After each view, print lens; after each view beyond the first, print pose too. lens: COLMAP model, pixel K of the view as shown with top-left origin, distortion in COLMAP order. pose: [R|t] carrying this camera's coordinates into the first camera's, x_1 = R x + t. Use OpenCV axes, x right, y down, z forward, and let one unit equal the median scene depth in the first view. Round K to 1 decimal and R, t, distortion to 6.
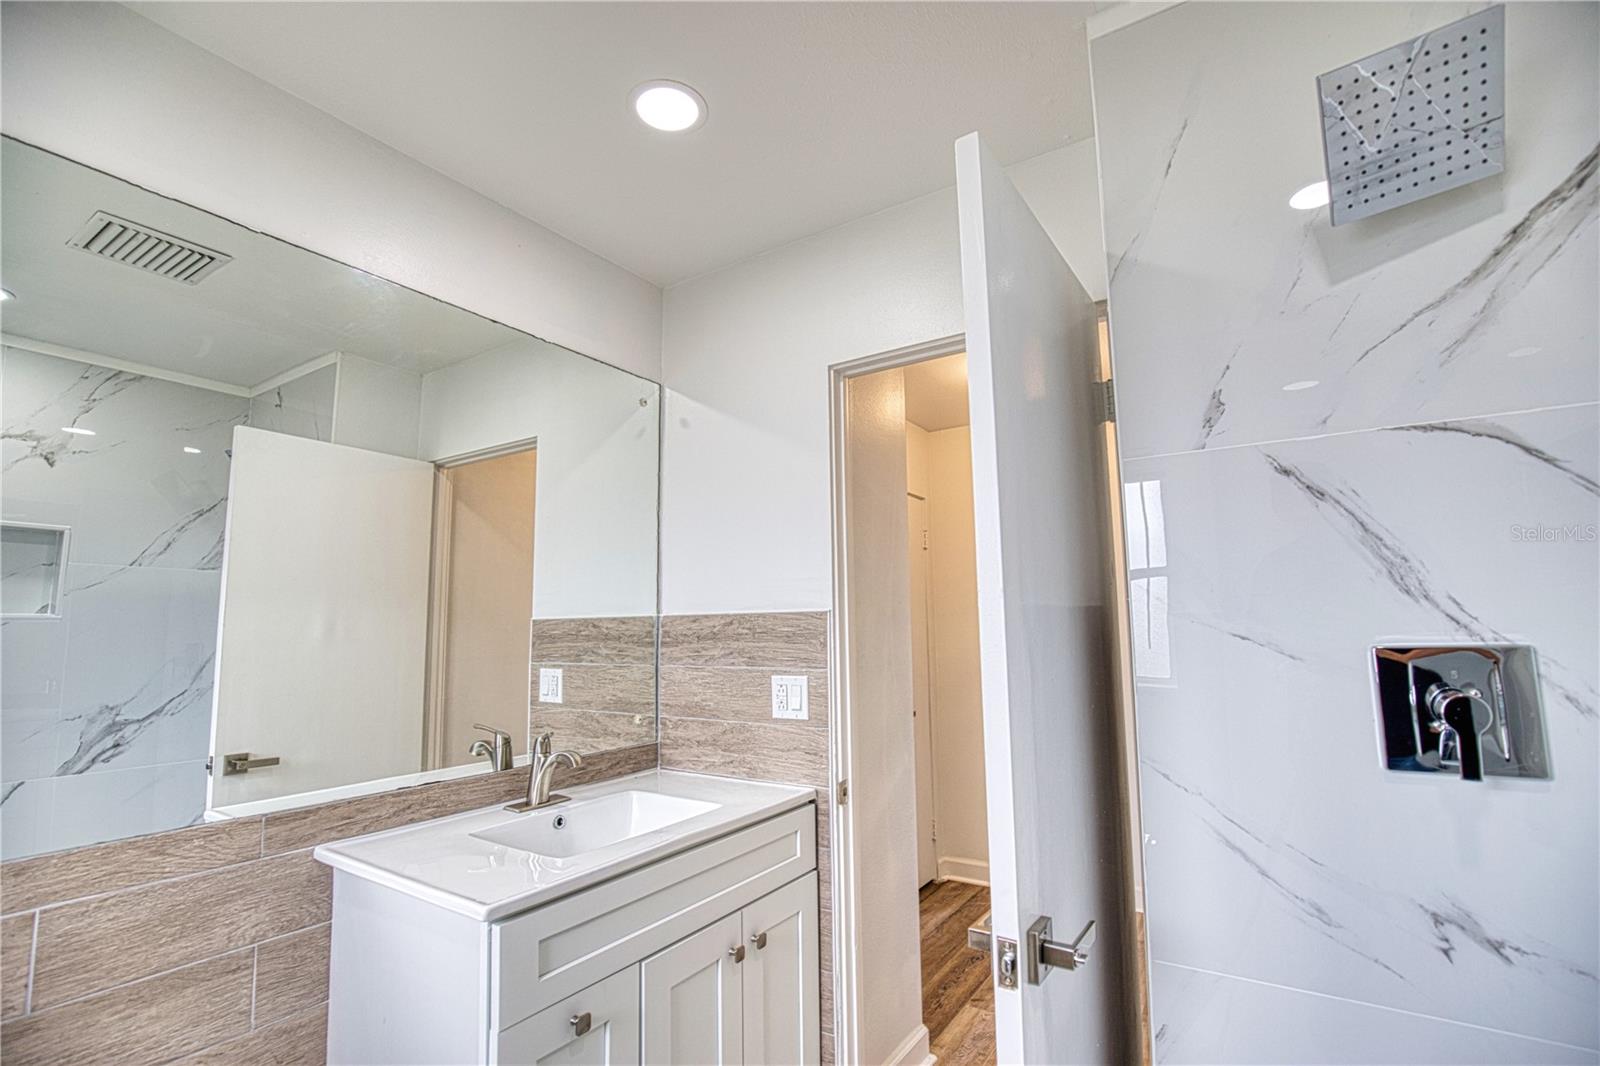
lens RADIAL K [[731.6, 0, 799.0], [0, 731.6, 533.8], [0, 0, 1]] dist [-0.037646, 0.008443]
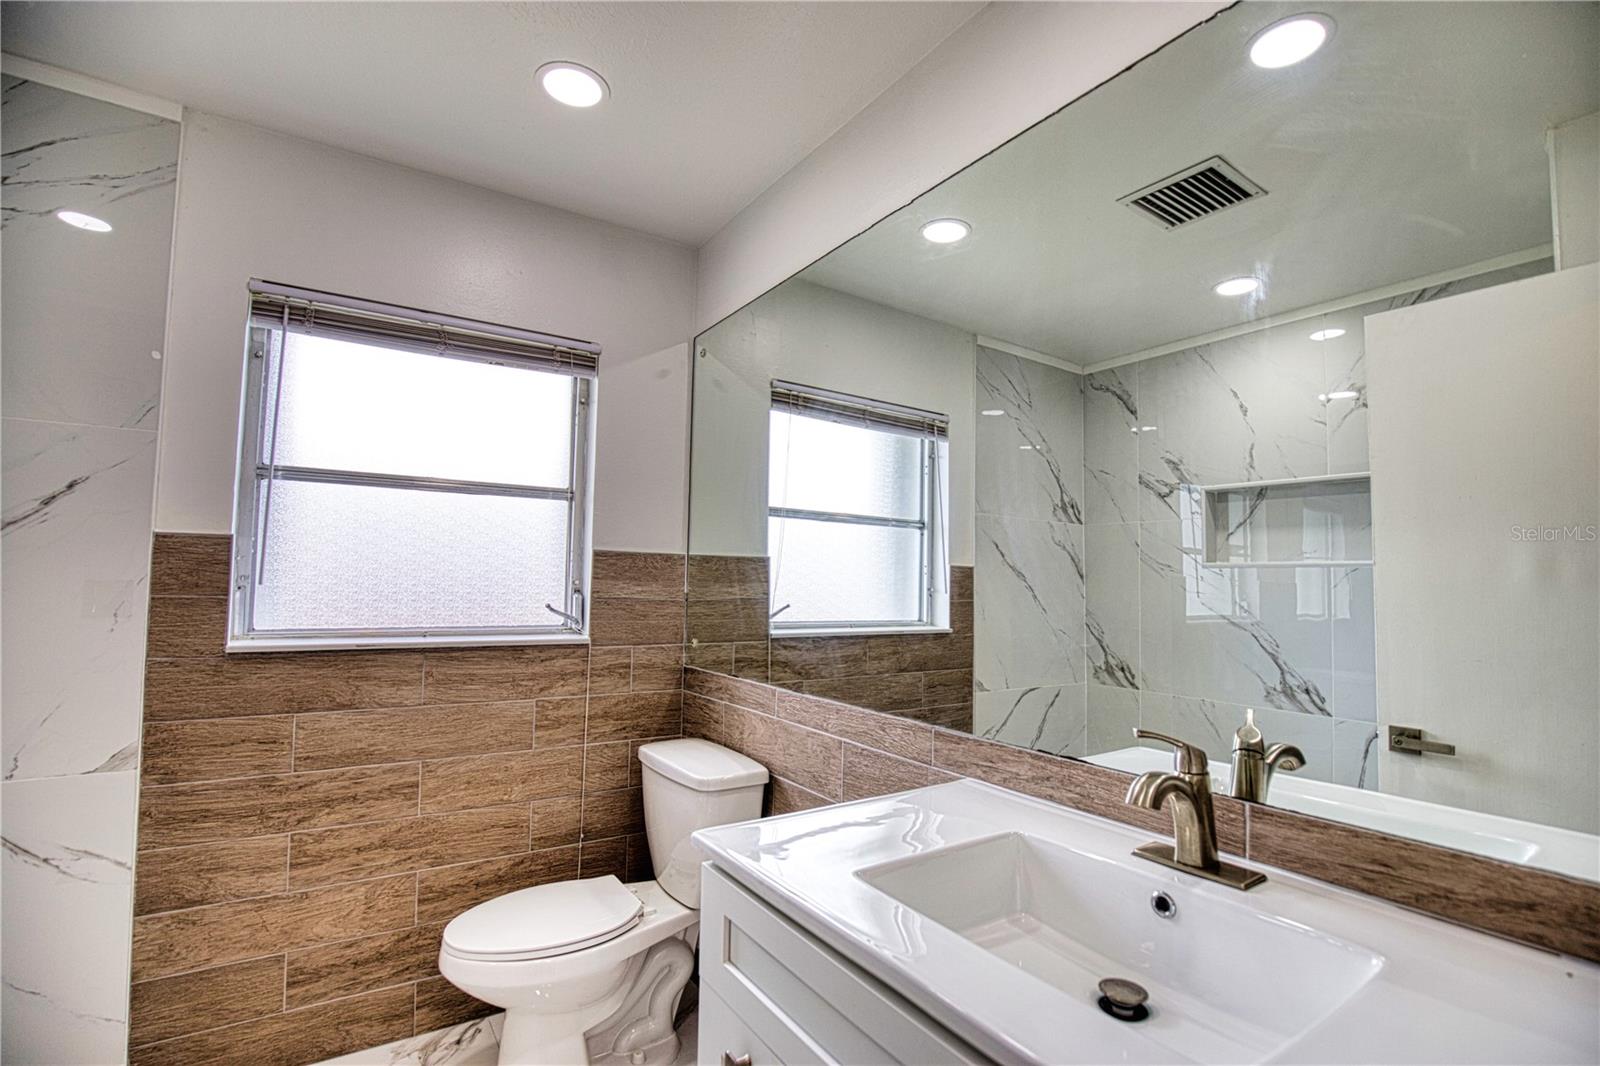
lens RADIAL K [[731.6, 0, 806.4], [0, 731.6, 543.9], [0, 0, 1]] dist [-0.037646, 0.008443]
pose [[-0.397776, -0.050465, -0.916094, 0.229462], [0.103708, 0.989614, -0.099546, 0.138172], [0.911602, -0.134603, -0.388411, 0.851598]]
